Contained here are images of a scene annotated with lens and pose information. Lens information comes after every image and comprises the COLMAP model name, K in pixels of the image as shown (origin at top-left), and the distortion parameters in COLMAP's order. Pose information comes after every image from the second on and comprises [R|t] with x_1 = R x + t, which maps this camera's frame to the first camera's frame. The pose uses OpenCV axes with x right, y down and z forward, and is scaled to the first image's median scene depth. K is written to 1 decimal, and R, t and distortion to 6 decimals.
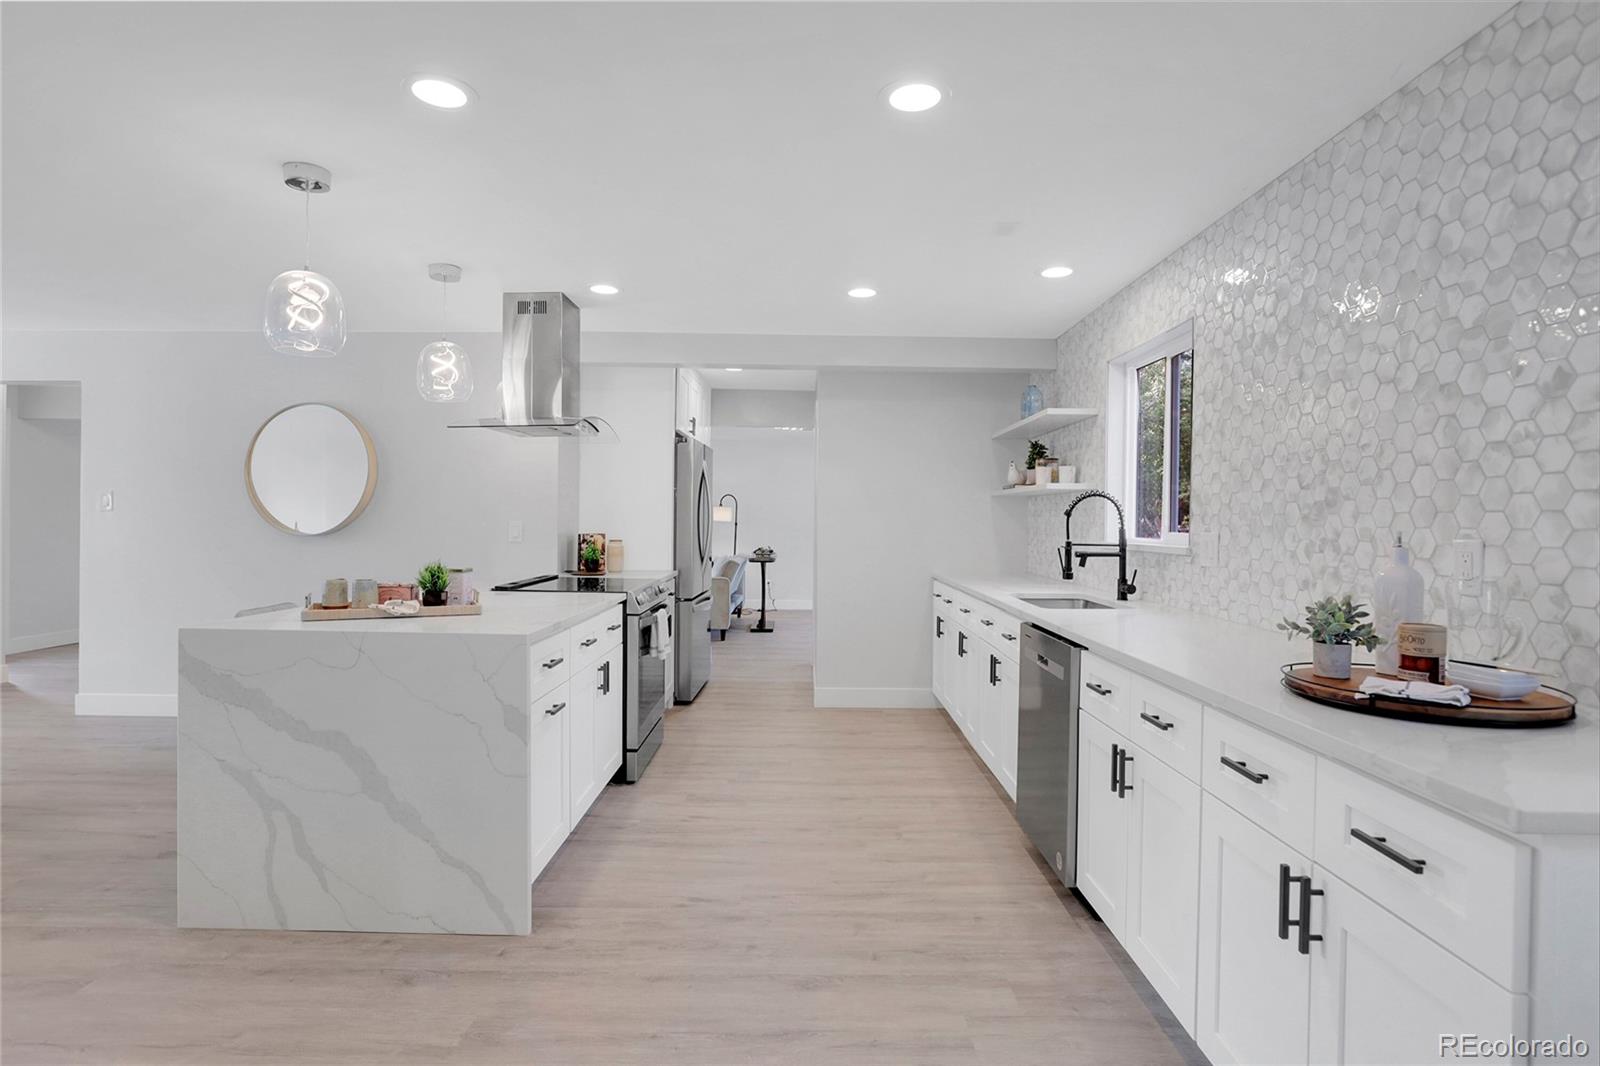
lens RADIAL K [[739.3, 0, 785.6], [0, 739.3, 528.1], [0, 0, 1]] dist [-0.028553, 0.003305]
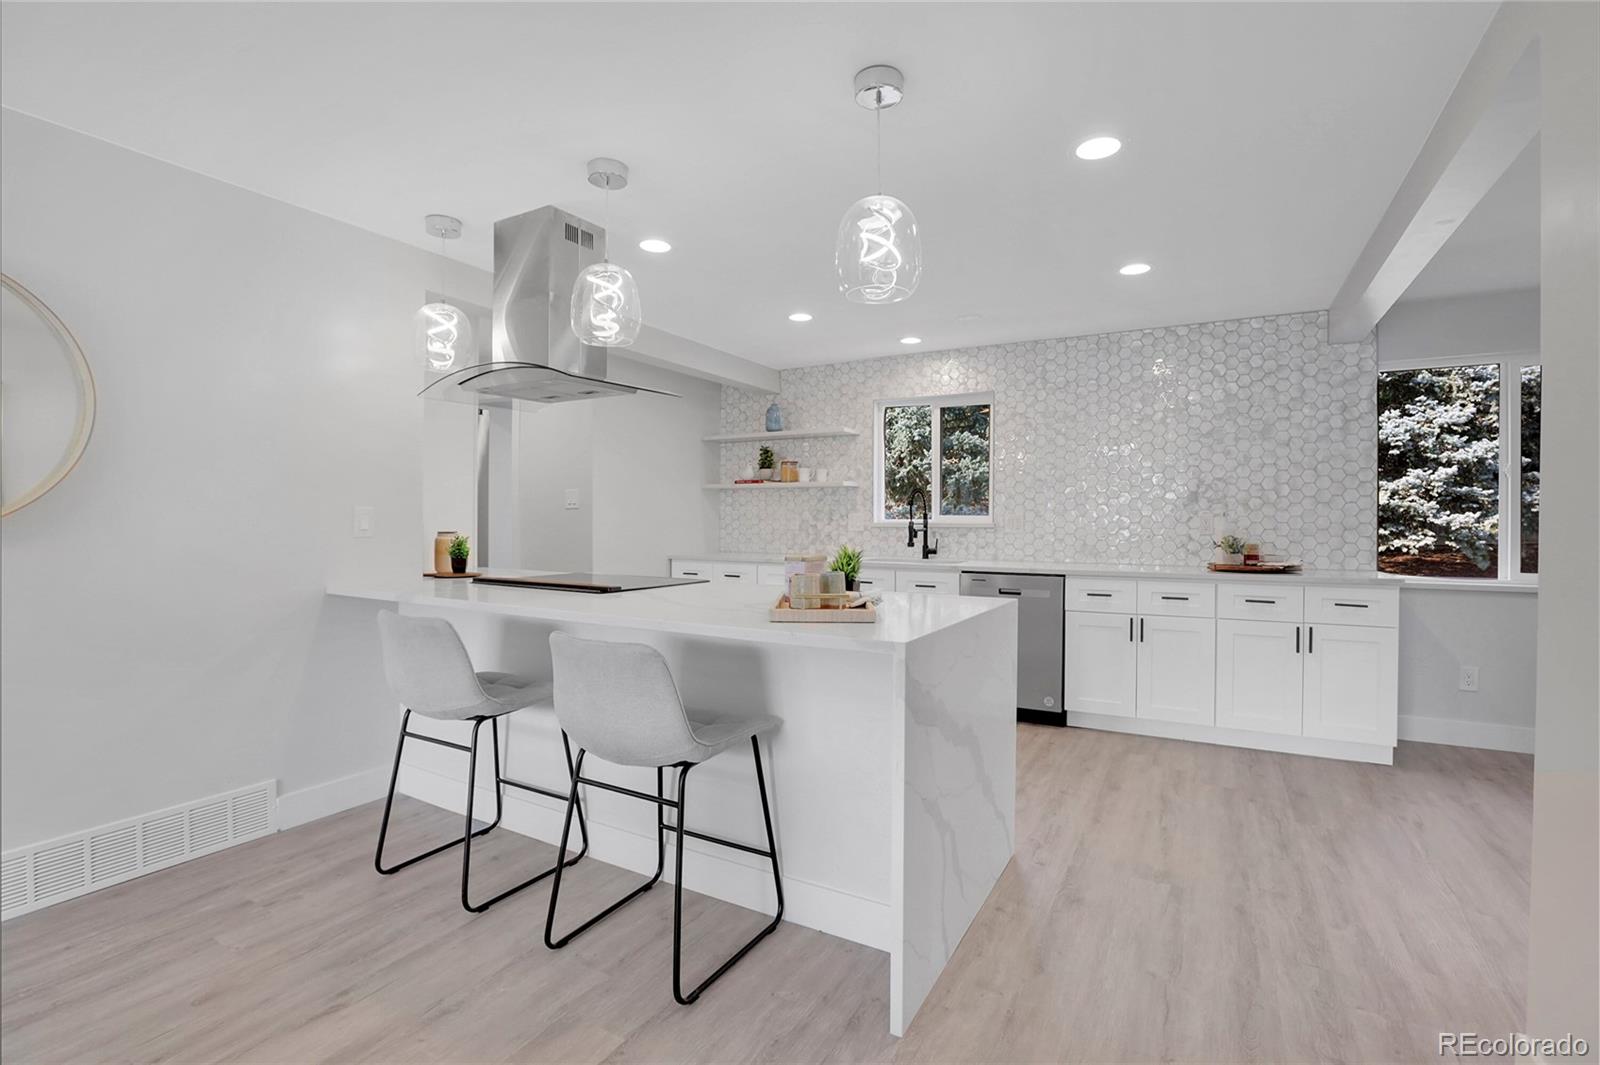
lens RADIAL K [[739.3, 0, 783.7], [0, 739.3, 529.4], [0, 0, 1]] dist [-0.028553, 0.003305]
pose [[0.493952, -0.016608, 0.869331, -1.552427], [0.008597, 0.999862, 0.014217, 0.014635], [-0.869447, 0.000451, 0.494026, 0.736114]]
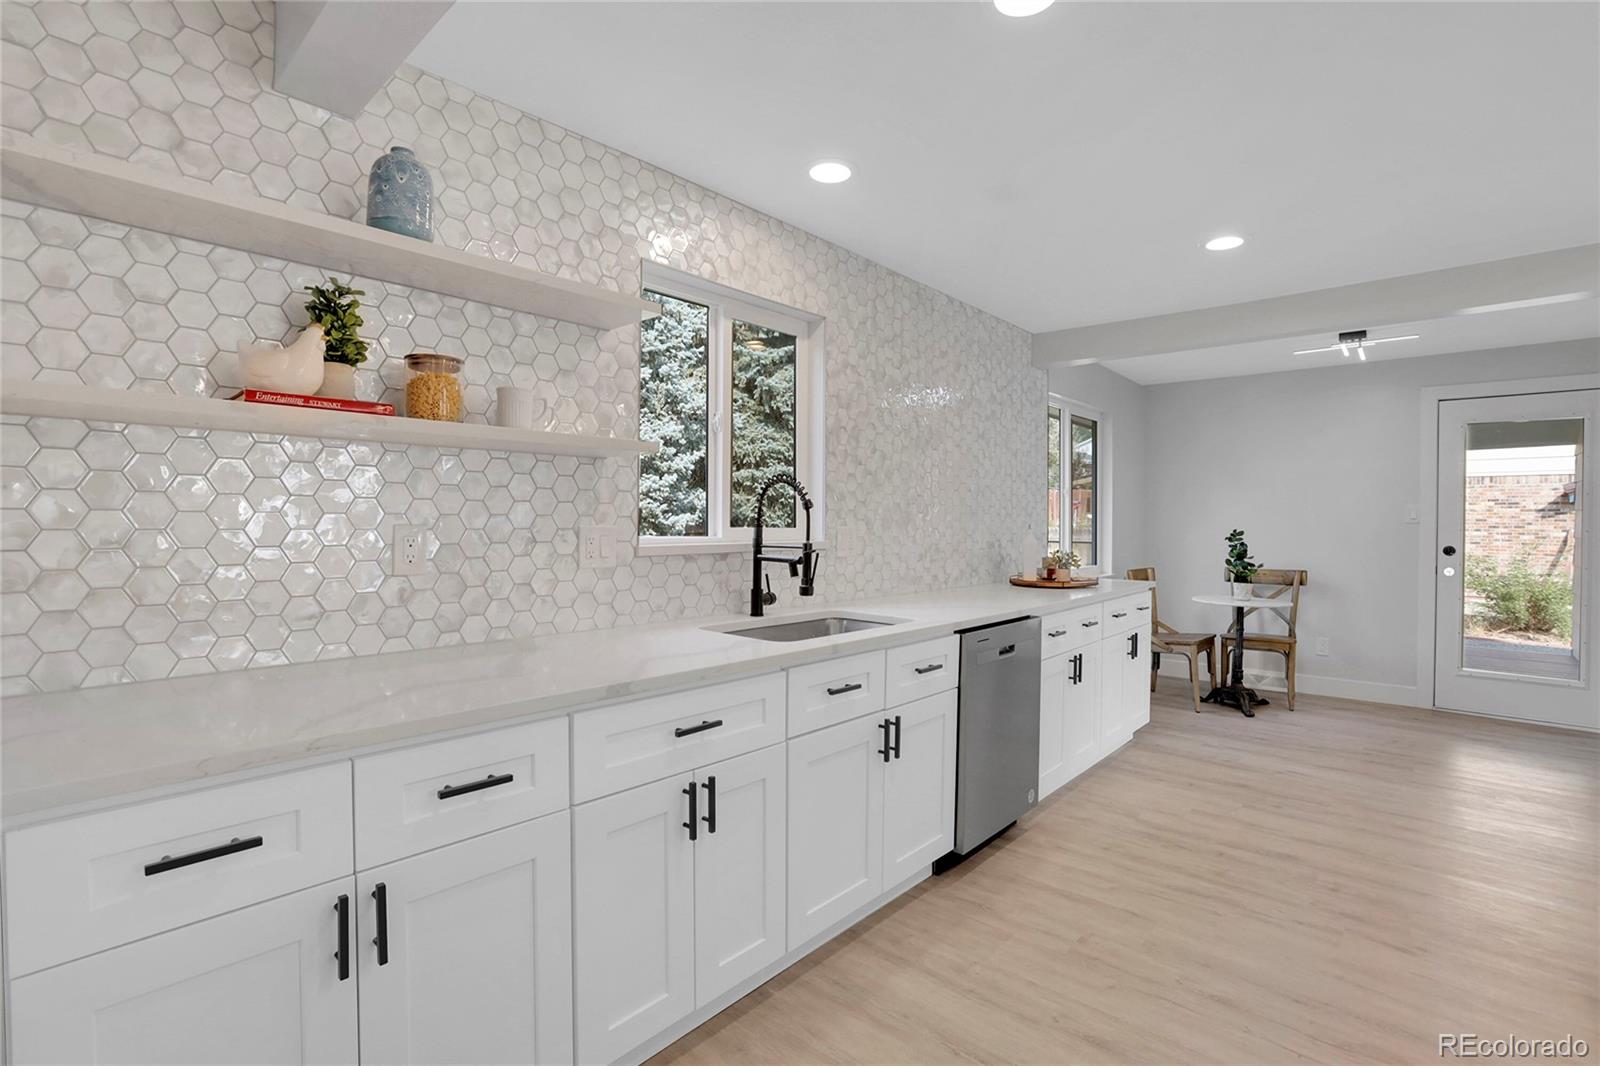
lens RADIAL K [[739.3, 0, 809.8], [0, 739.3, 533.2], [0, 0, 1]] dist [-0.028553, 0.003305]
pose [[-0.761831, -0.025712, 0.647265, -0.137889], [-0.005721, 0.999440, 0.032968, -0.024249], [-0.647750, 0.021413, -0.761552, 2.317735]]
